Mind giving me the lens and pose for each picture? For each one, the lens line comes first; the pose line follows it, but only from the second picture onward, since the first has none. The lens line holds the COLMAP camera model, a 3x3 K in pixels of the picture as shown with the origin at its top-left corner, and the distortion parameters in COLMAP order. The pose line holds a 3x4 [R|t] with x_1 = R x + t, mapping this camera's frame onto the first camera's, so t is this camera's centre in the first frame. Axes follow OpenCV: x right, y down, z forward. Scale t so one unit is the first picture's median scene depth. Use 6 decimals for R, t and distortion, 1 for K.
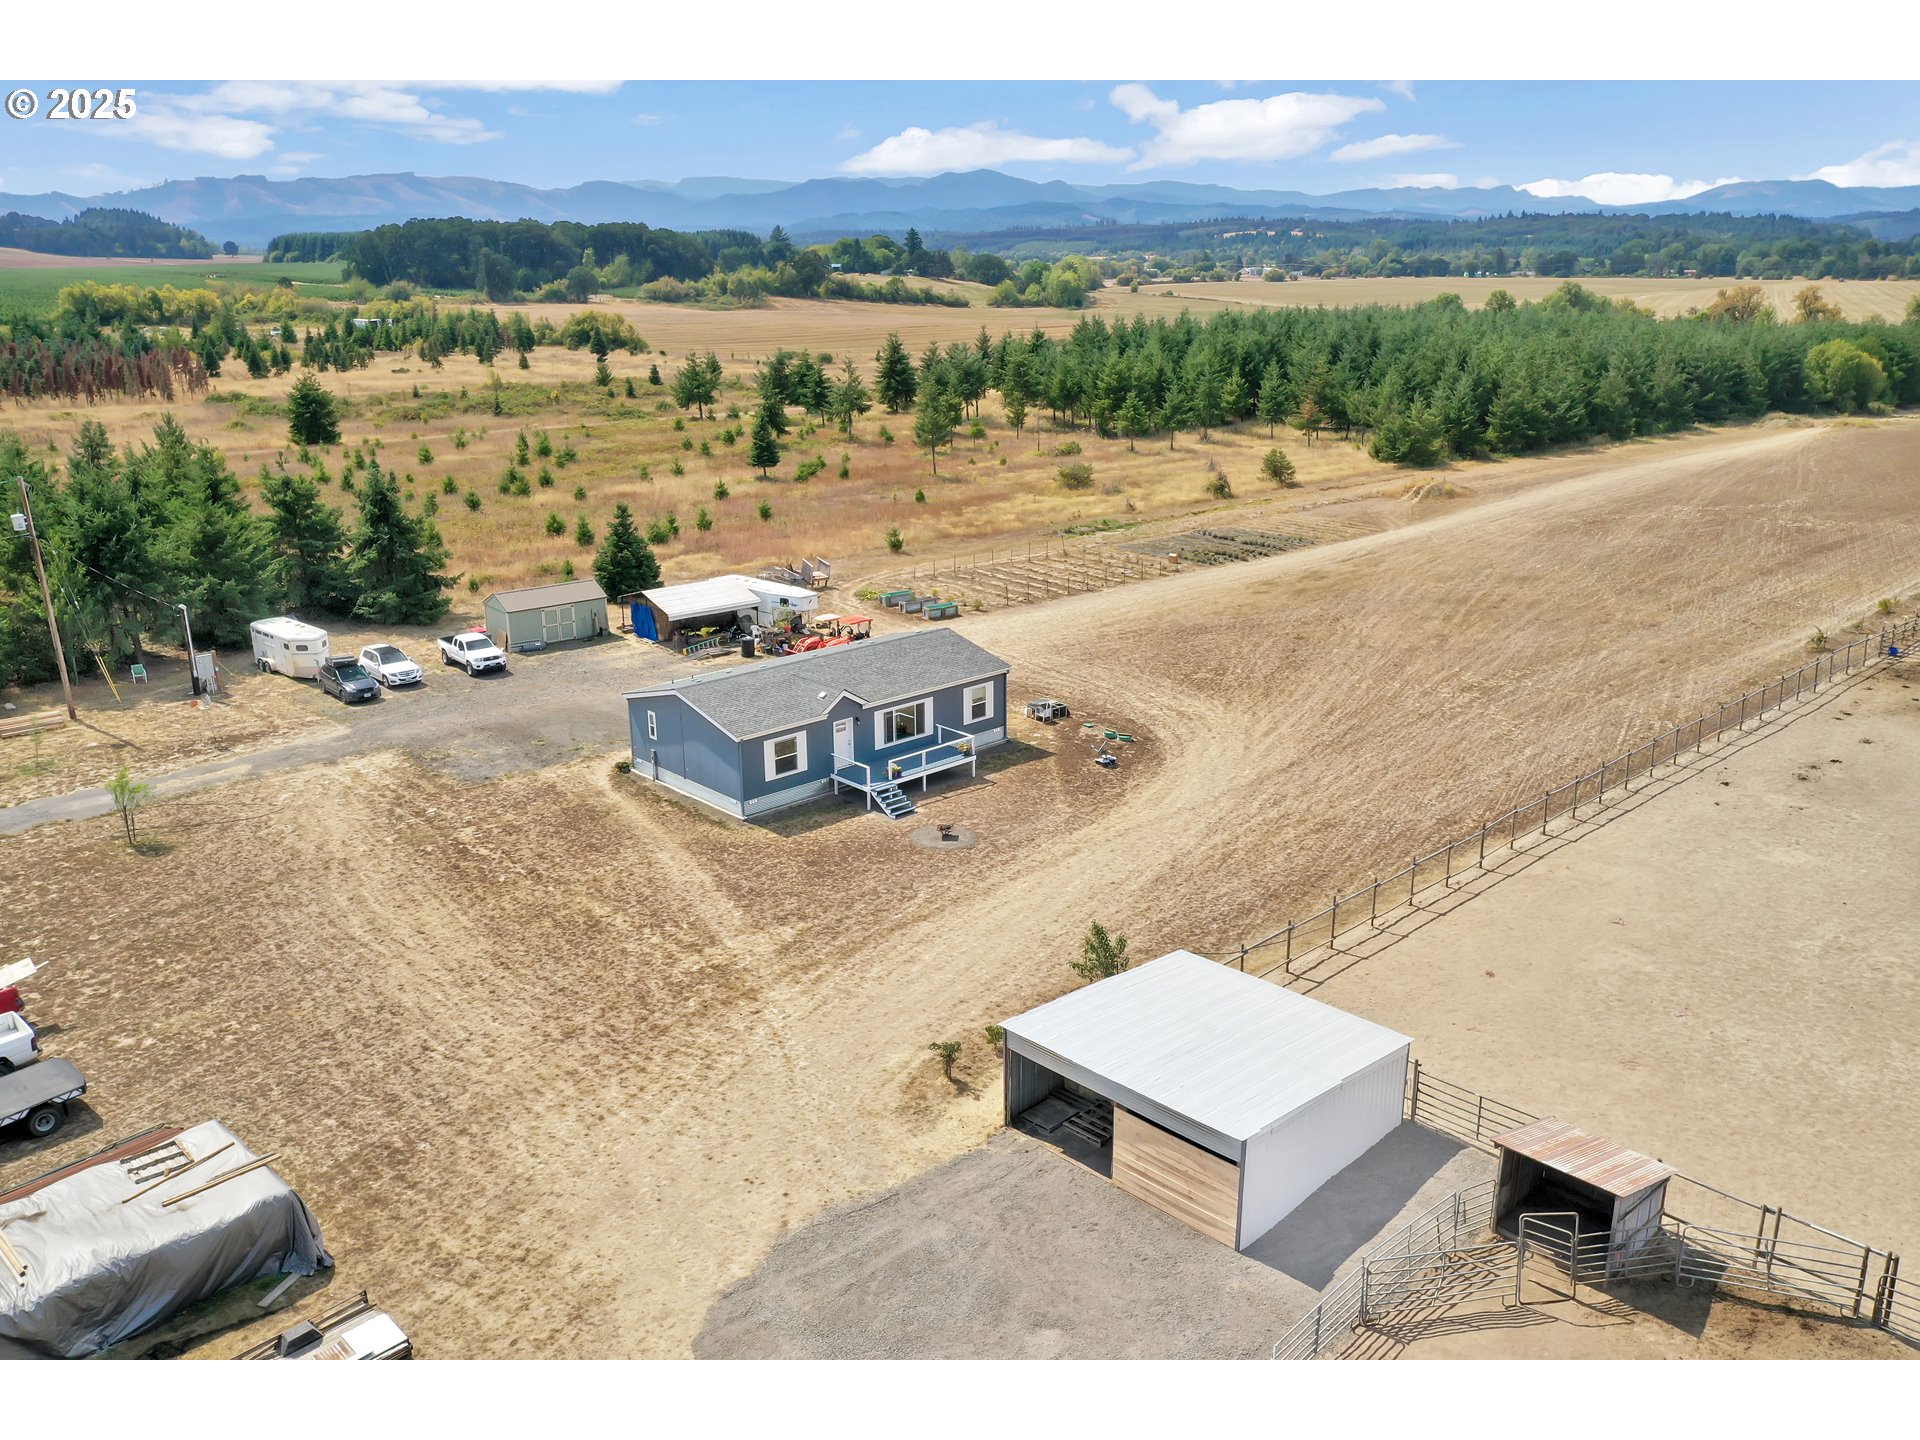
lens RADIAL K [[1522.4, 0, 960.0], [0, 1522.4, 720.0], [0, 0, 1]] dist [-0.000760, 0.000401]
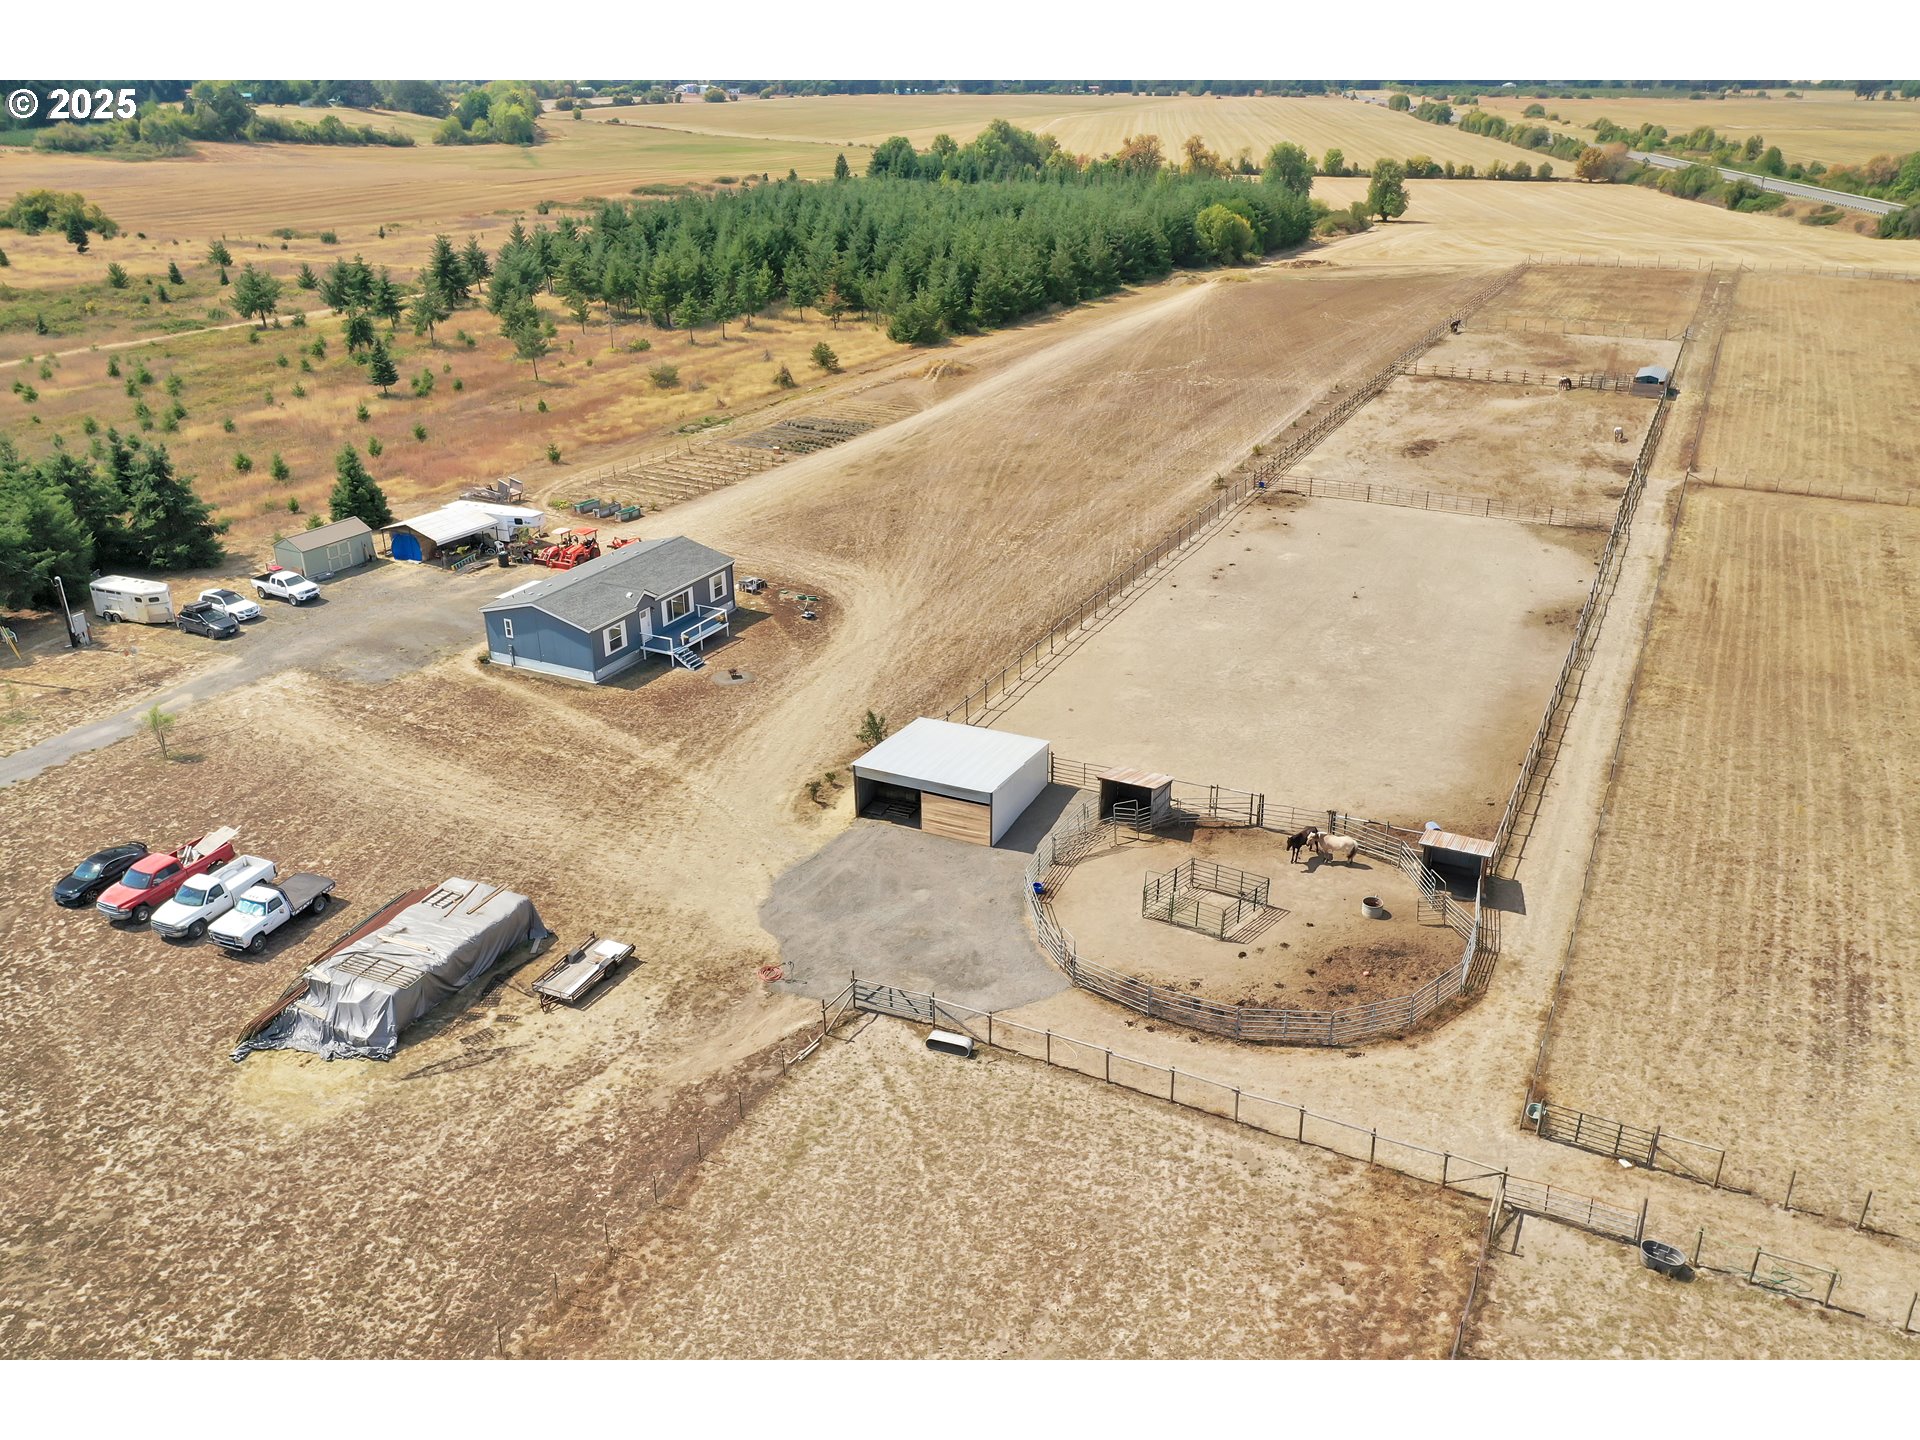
lens RADIAL K [[1518.2, 0, 955.0], [0, 1518.2, 718.0], [0, 0, 1]] dist [0.008364, 0.005901]
pose [[0.939742, -0.138846, 0.312422, -0.218048], [0.102775, 0.986281, 0.129180, -0.045529], [-0.326072, -0.089286, 0.941119, -0.415090]]
